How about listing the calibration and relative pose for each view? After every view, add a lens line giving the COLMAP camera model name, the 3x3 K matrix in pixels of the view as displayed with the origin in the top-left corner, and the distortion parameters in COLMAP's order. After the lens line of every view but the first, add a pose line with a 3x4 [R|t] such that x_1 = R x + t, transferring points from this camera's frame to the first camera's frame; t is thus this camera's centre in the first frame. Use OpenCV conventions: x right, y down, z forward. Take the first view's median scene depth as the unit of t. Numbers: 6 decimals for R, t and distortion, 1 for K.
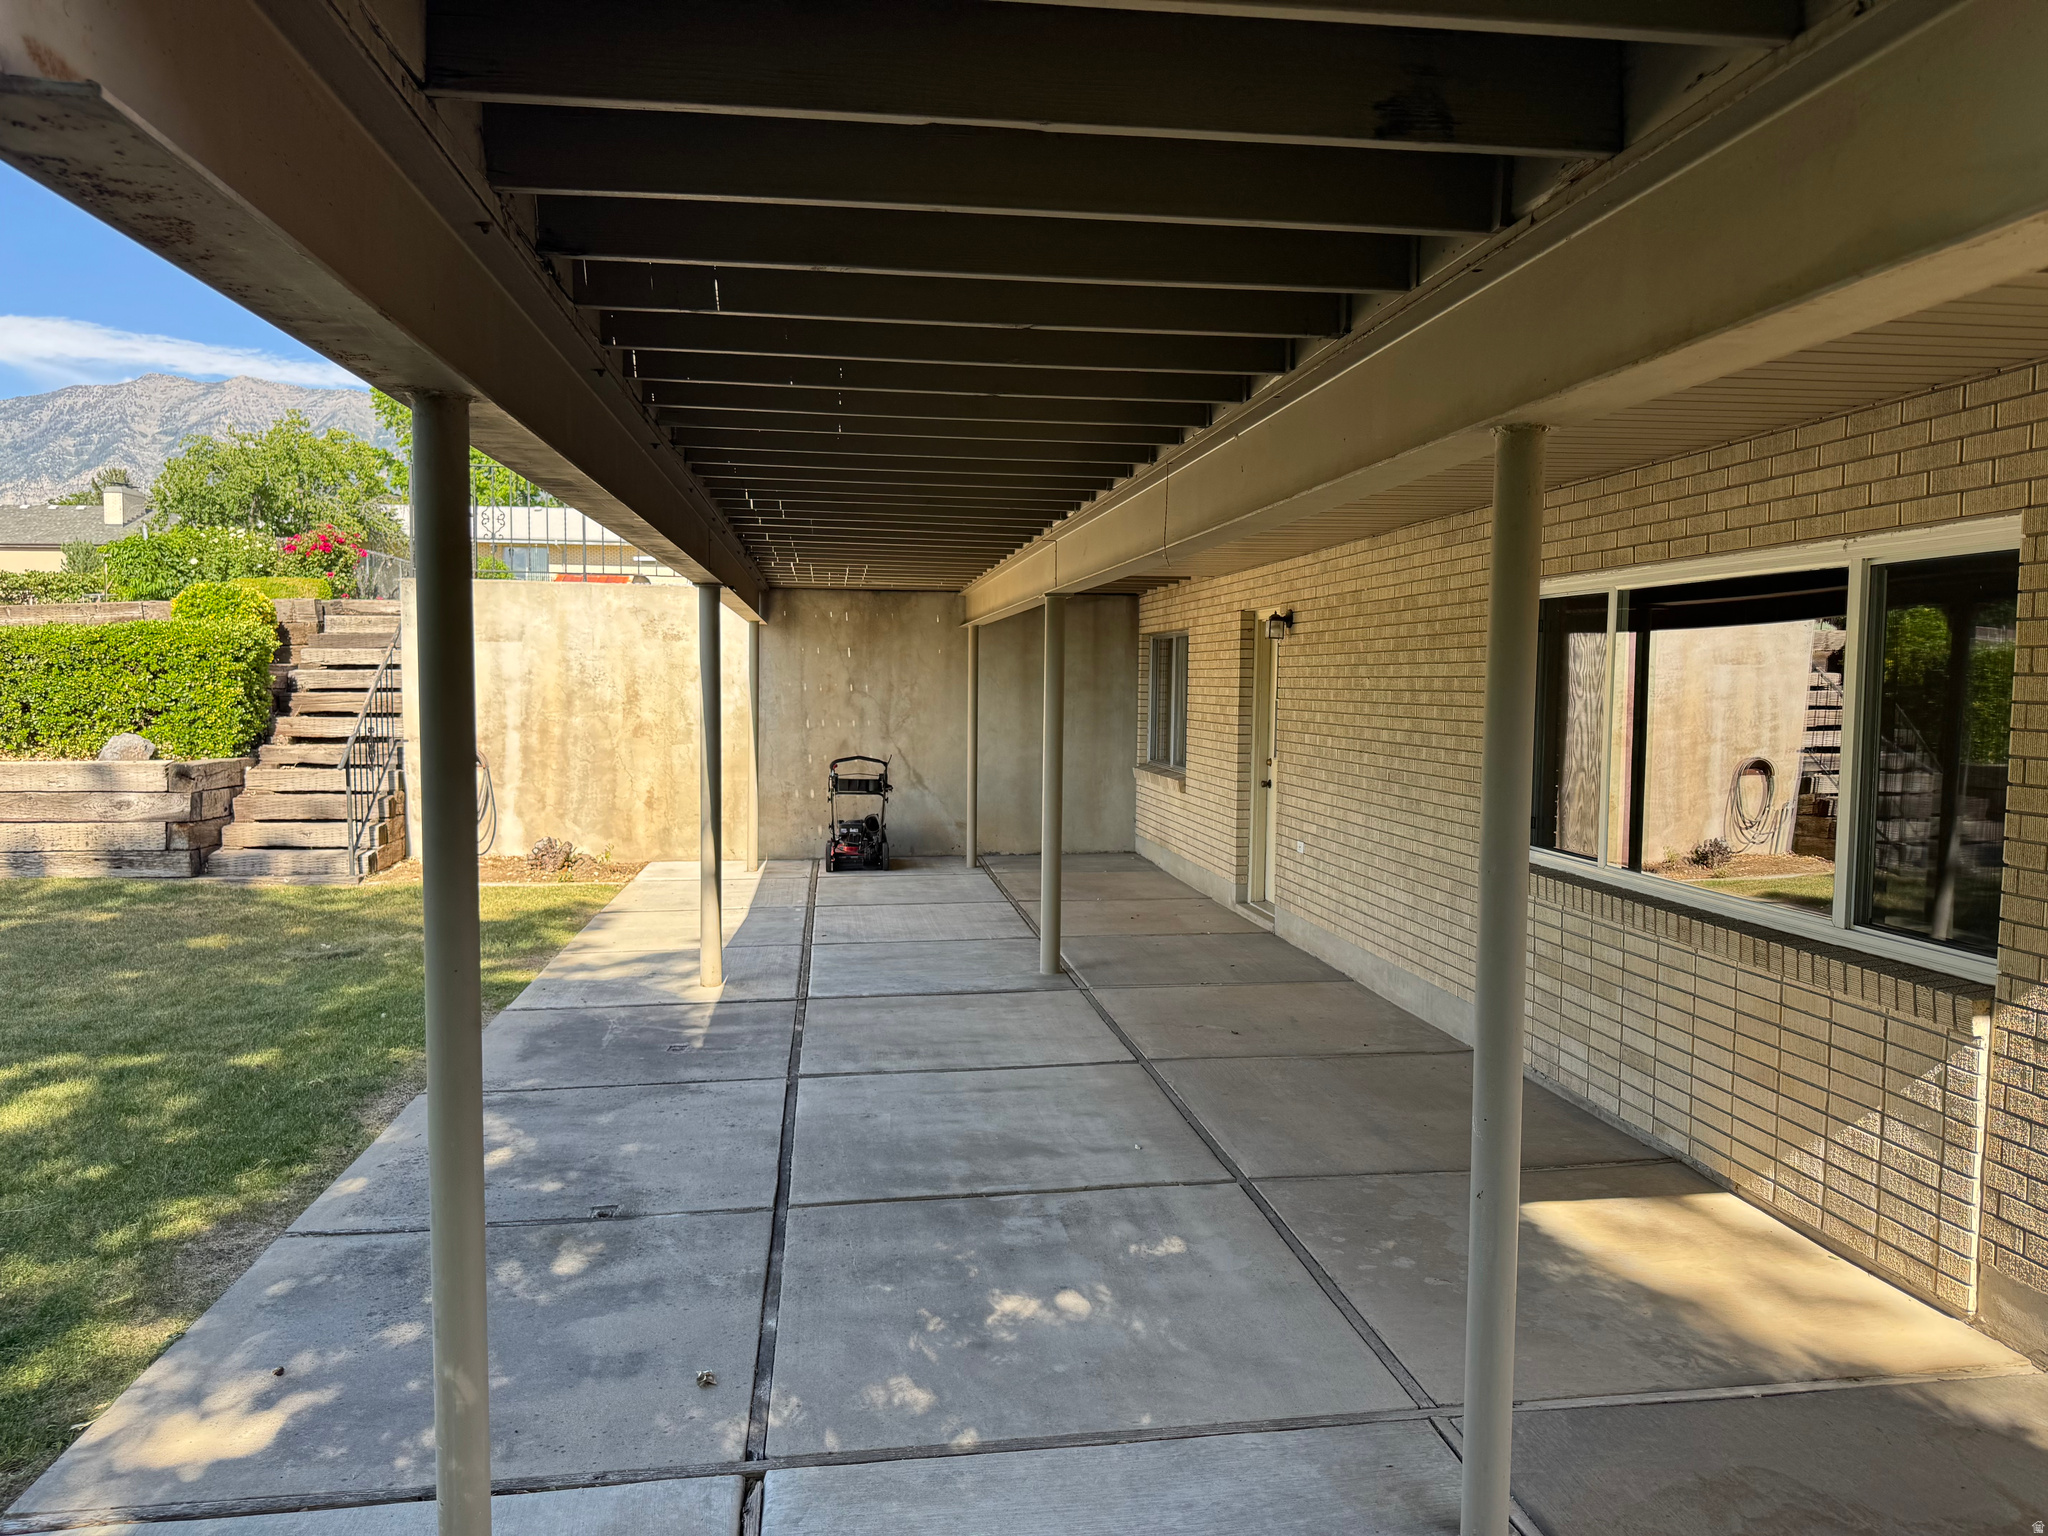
lens RADIAL K [[1436.0, 0, 1033.5], [0, 1436.0, 755.3], [0, 0, 1]] dist [0.078744, -0.095075]
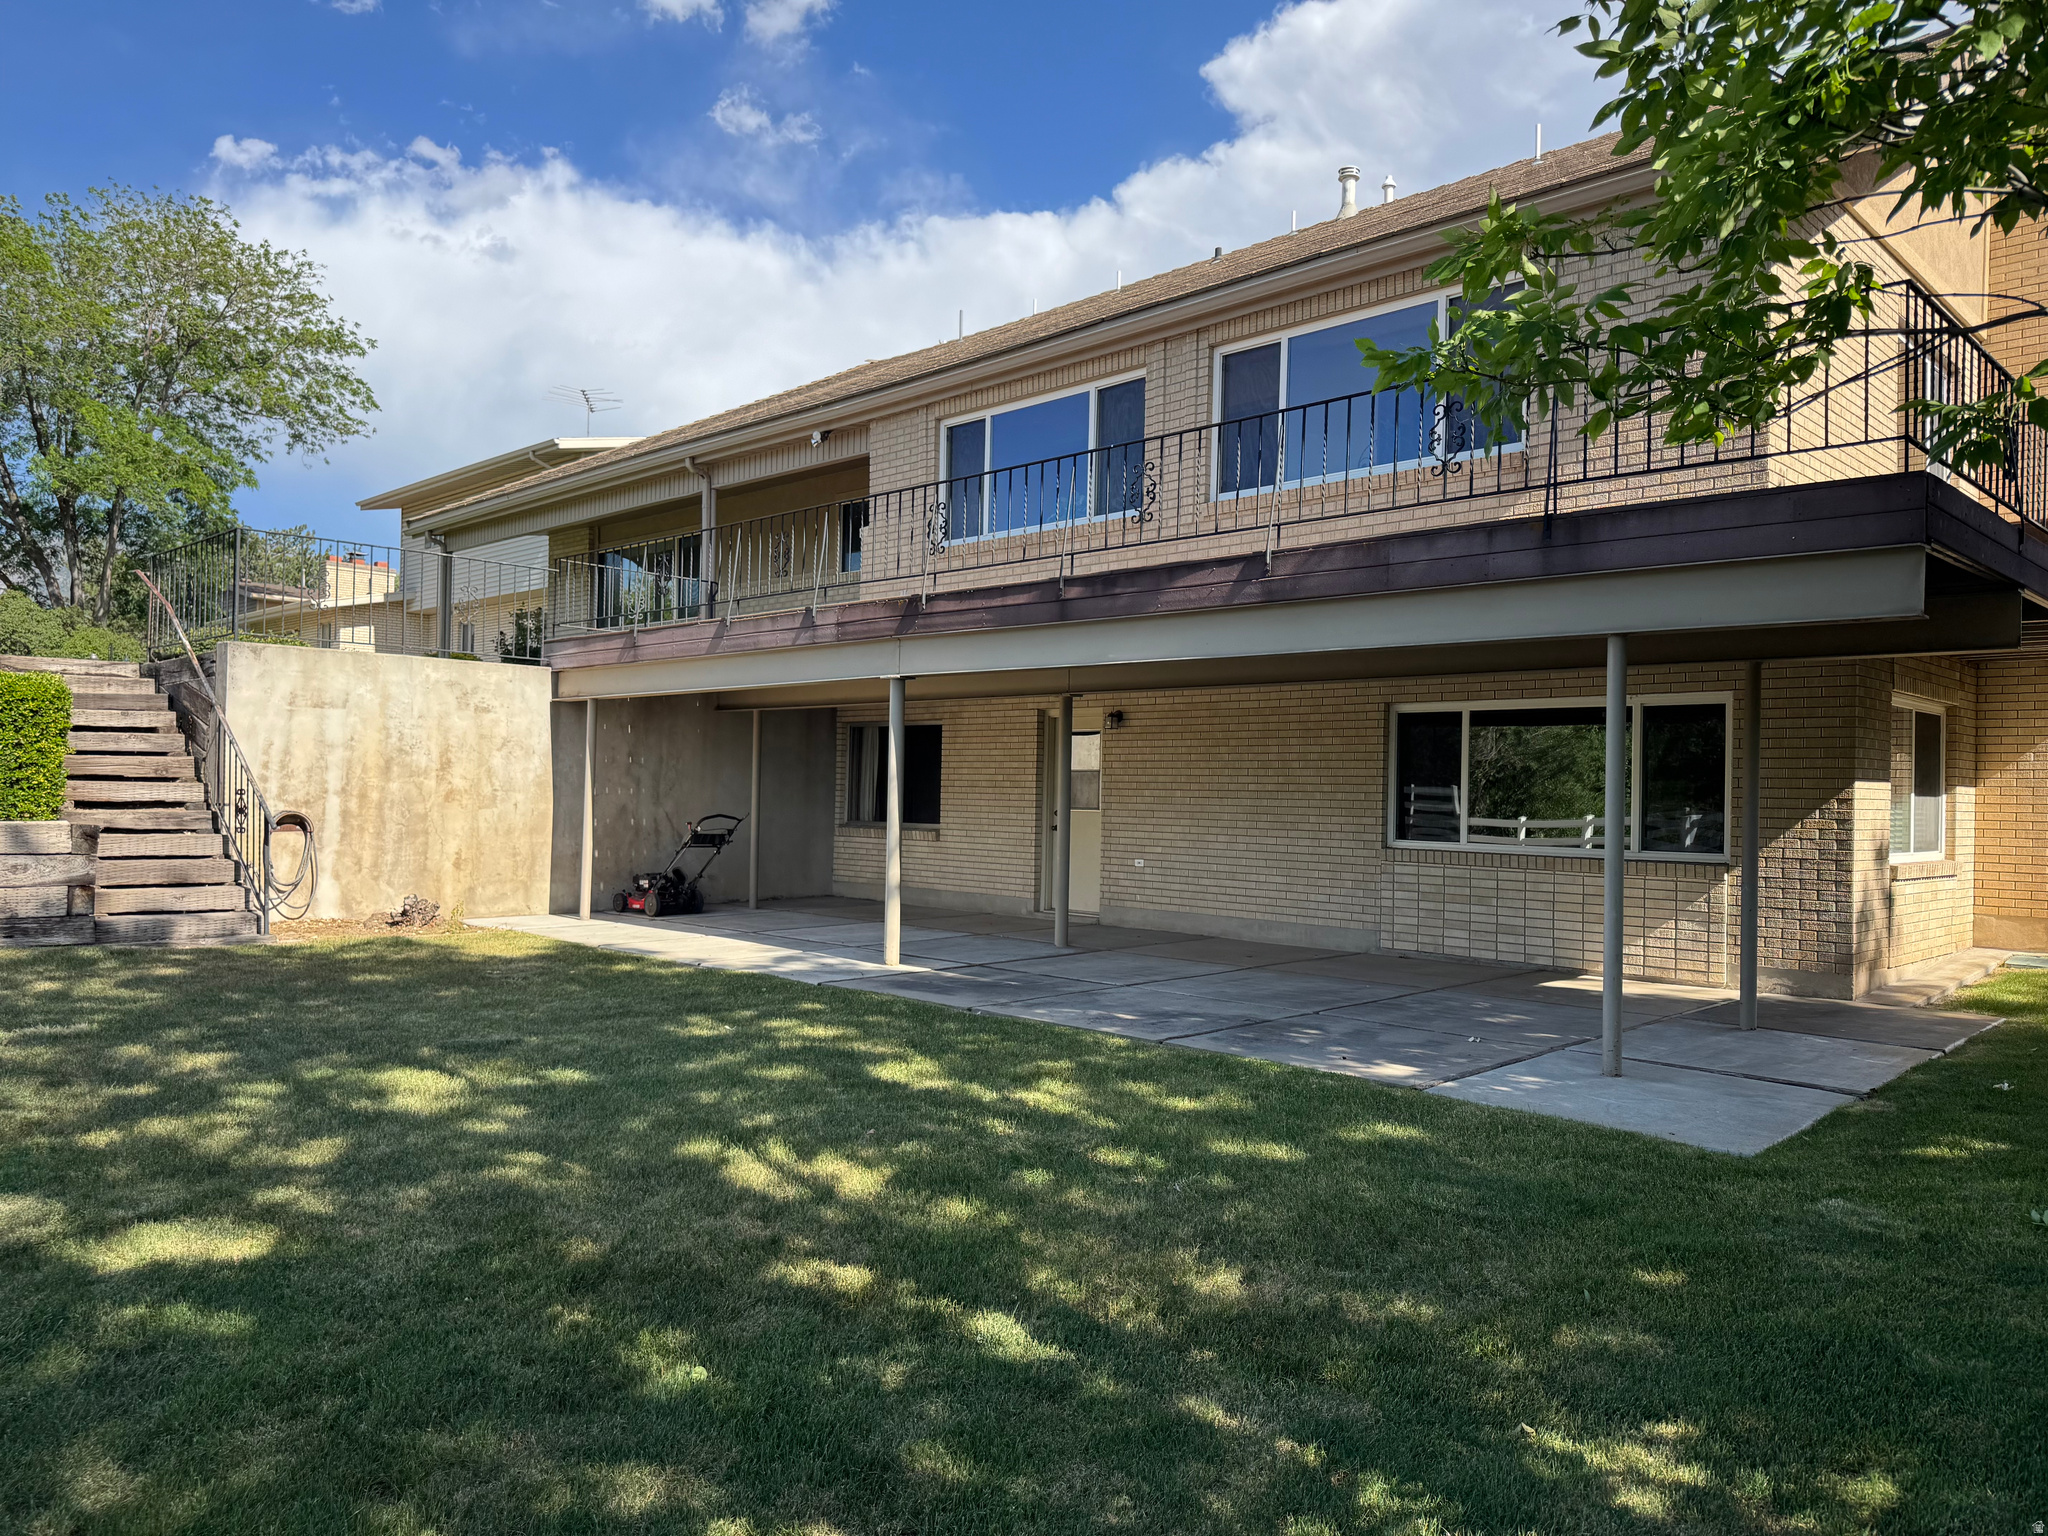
lens RADIAL K [[1436.0, 0, 1033.5], [0, 1436.0, 755.3], [0, 0, 1]] dist [0.078744, -0.095075]
pose [[0.796620, 0.020094, 0.604146, -0.584447], [0.021351, 0.997888, -0.061344, 0.028245], [-0.604103, 0.061767, 0.794509, -0.114653]]
